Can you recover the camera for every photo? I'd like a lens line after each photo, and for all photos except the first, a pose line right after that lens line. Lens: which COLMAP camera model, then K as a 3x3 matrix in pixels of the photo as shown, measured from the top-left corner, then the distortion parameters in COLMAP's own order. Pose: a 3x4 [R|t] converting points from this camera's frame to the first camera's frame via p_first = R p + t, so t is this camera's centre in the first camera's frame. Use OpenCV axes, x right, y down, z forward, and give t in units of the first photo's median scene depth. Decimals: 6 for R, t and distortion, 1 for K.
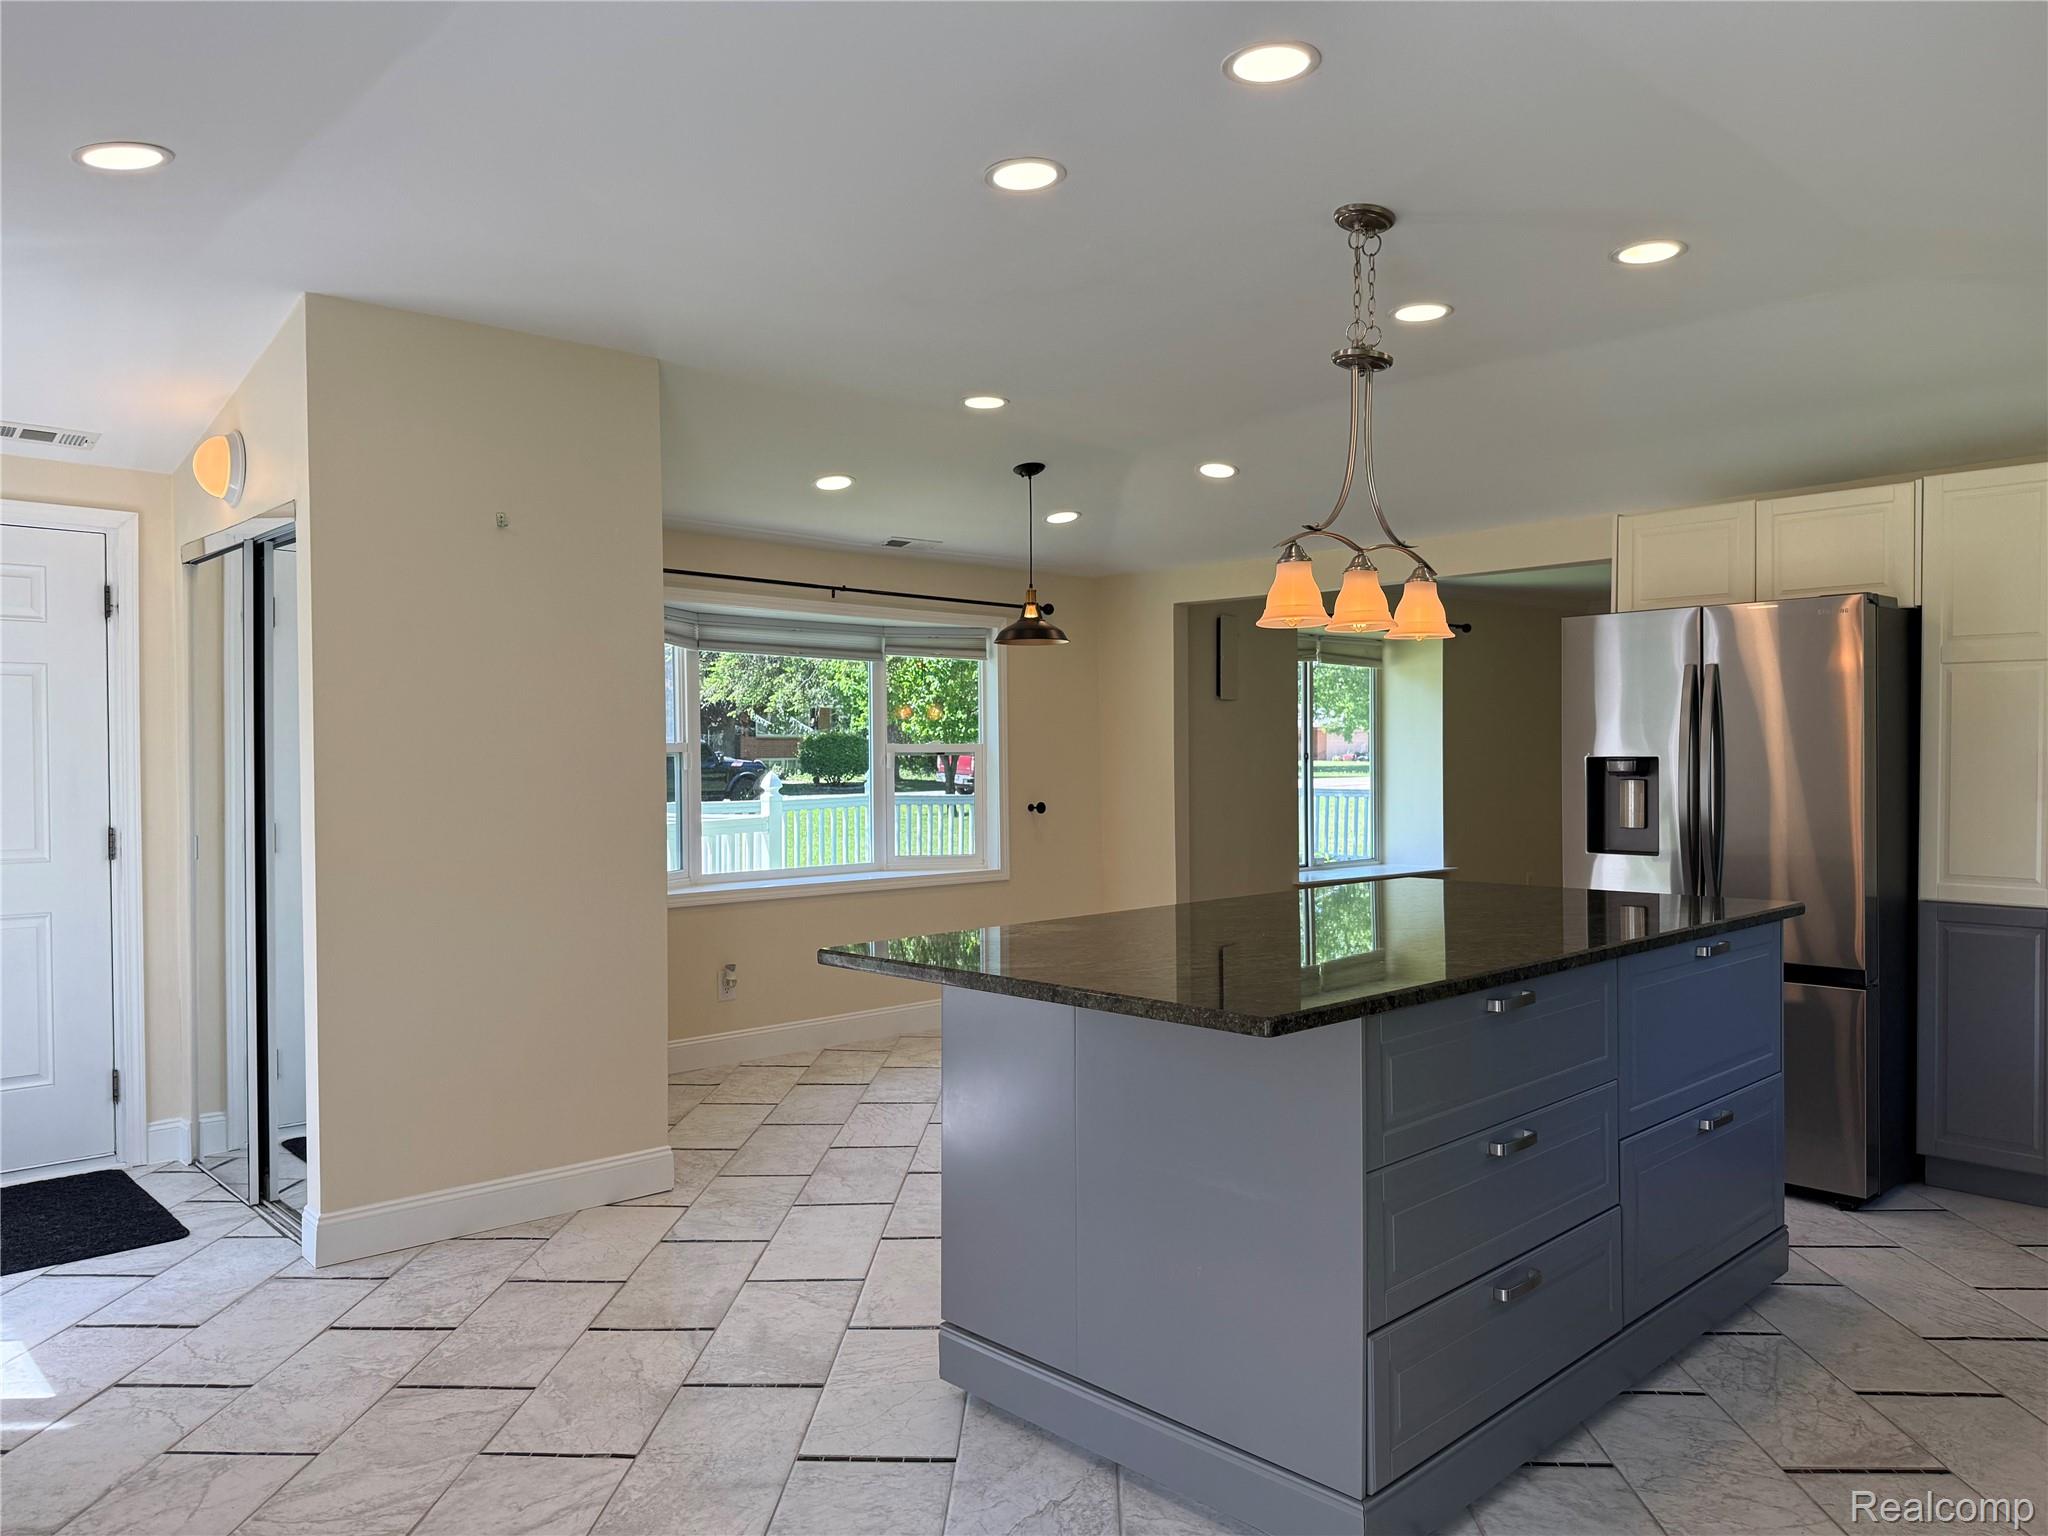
lens RADIAL K [[1450.6, 0, 1027.0], [0, 1450.6, 759.6], [0, 0, 1]] dist [0.055044, -0.058586]
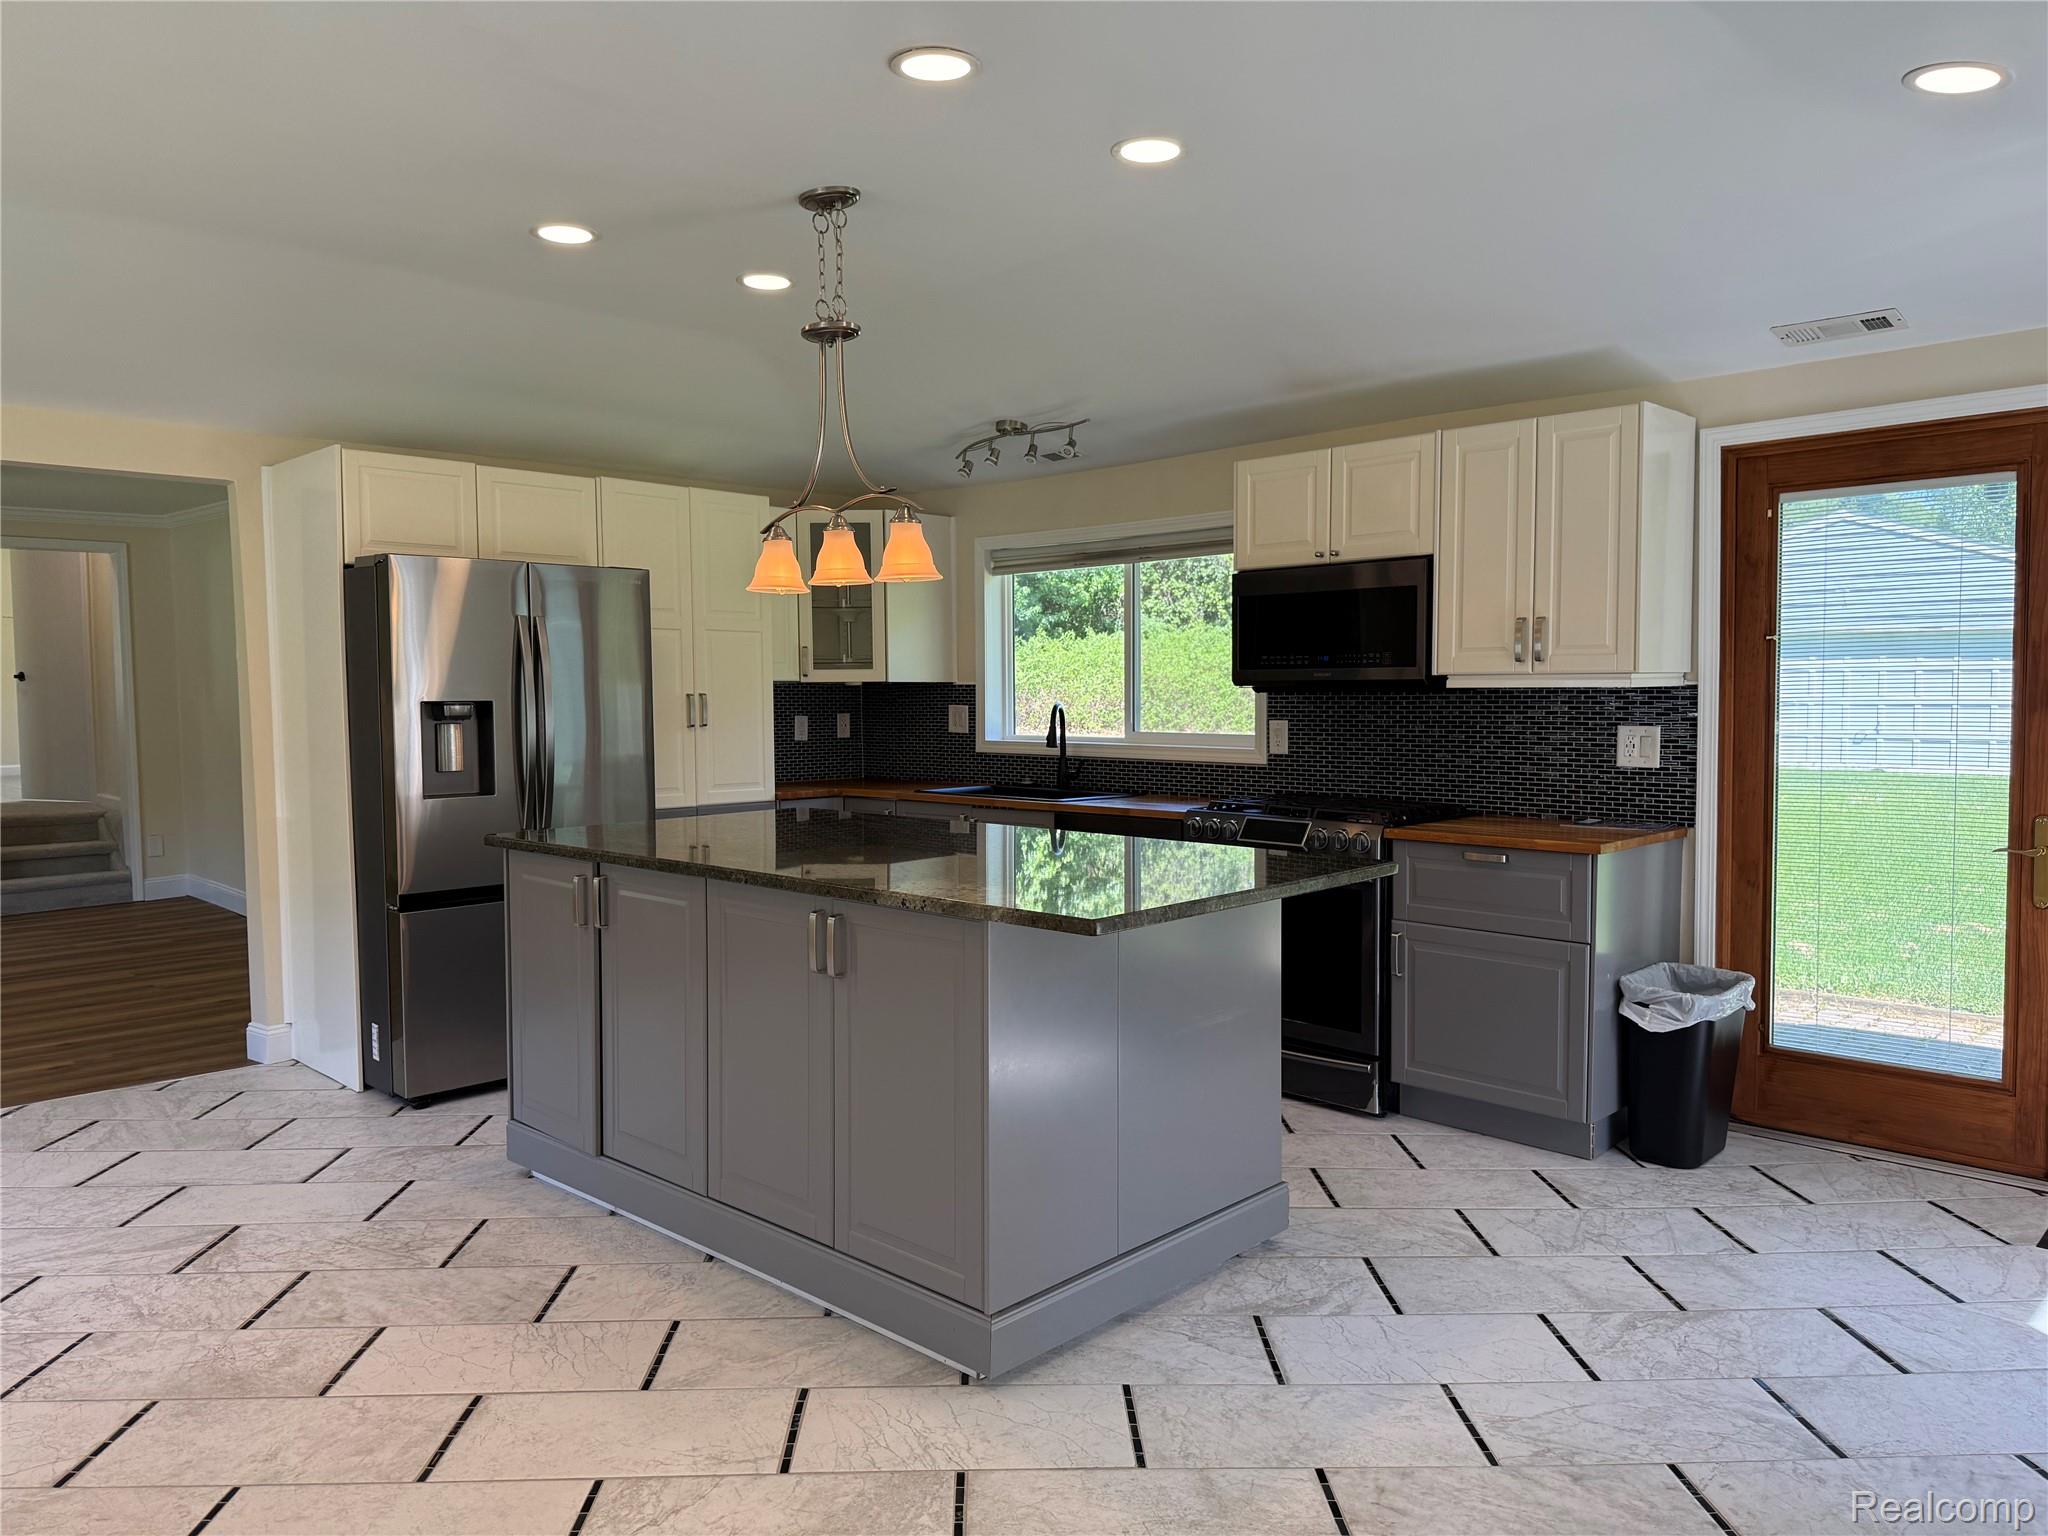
lens RADIAL K [[1450.6, 0, 1016.4], [0, 1450.6, 778.1], [0, 0, 1]] dist [0.055044, -0.058586]
pose [[-0.067164, -0.057107, 0.996106, -0.682105], [0.004332, 0.998335, 0.057527, -0.004996], [-0.997733, 0.008179, -0.066805, 0.747641]]
